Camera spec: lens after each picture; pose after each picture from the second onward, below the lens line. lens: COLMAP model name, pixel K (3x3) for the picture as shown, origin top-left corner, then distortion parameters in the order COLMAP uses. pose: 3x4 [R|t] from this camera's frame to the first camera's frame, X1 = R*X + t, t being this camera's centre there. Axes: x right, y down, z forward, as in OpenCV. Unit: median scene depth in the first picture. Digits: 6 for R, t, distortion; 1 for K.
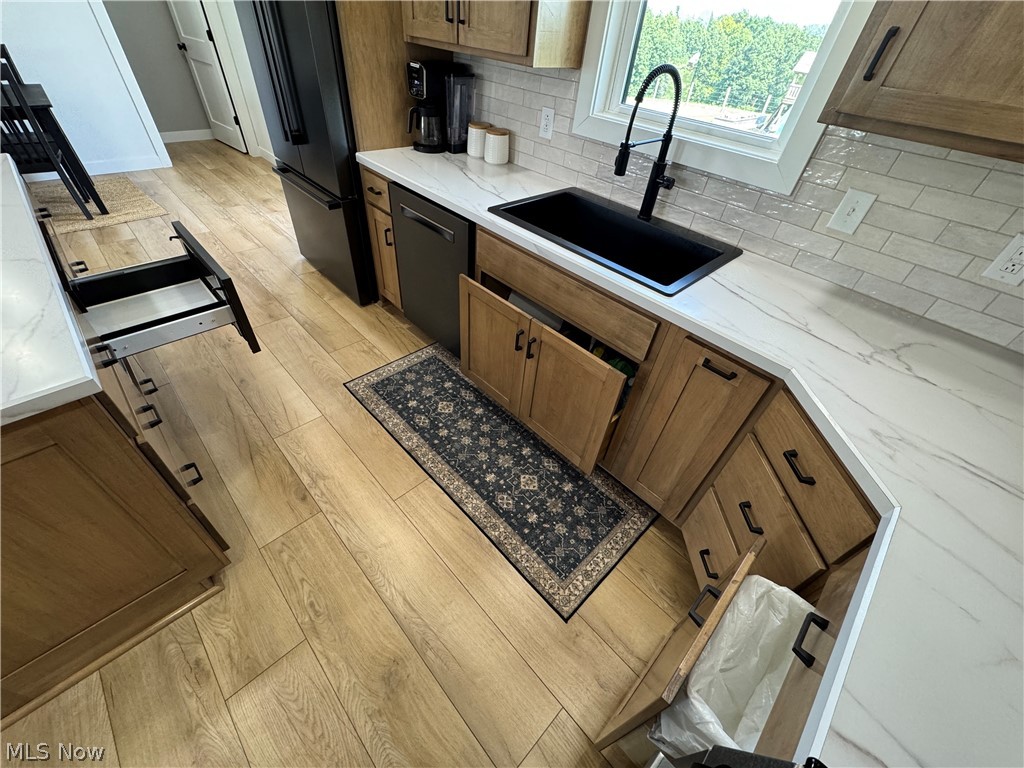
lens RADIAL K [[408.2, 0, 512.0], [0, 408.2, 383.2], [0, 0, 1]] dist [-0.002869, -0.000168]
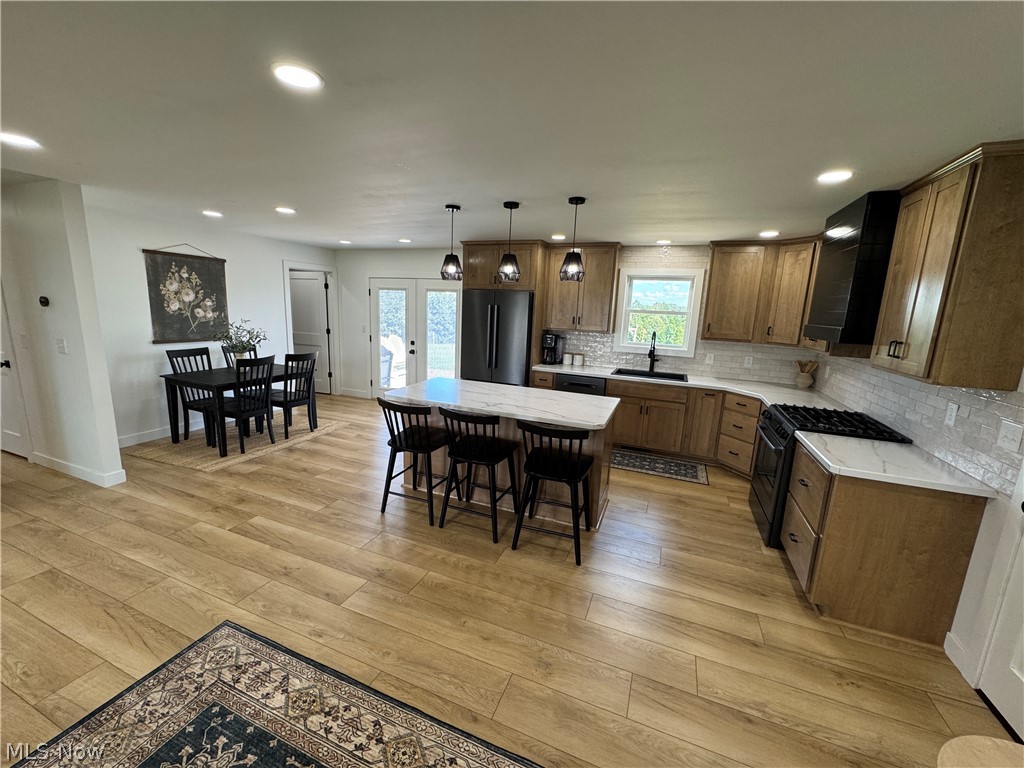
lens RADIAL K [[408.2, 0, 512.6], [0, 408.2, 383.2], [0, 0, 1]] dist [-0.002869, -0.000168]
pose [[0.911911, -0.119468, 0.392614, -1.481412], [0.298946, 0.848808, -0.436069, 0.550751], [-0.281158, 0.515026, 0.809752, -0.901334]]
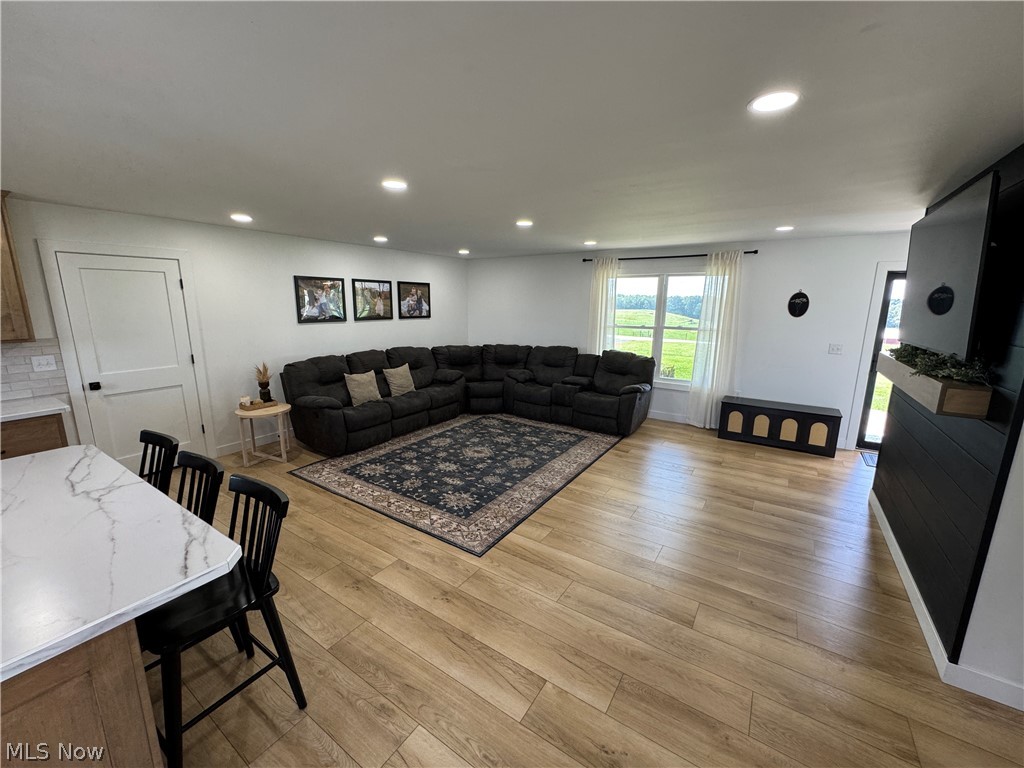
lens RADIAL K [[408.2, 0, 512.1], [0, 408.2, 383.8], [0, 0, 1]] dist [-0.002869, -0.000168]
pose [[-0.972953, -0.046350, -0.226306, -1.578417], [-0.209054, 0.593471, 0.777232, -1.007034], [0.098282, 0.803520, -0.587109, 0.775067]]
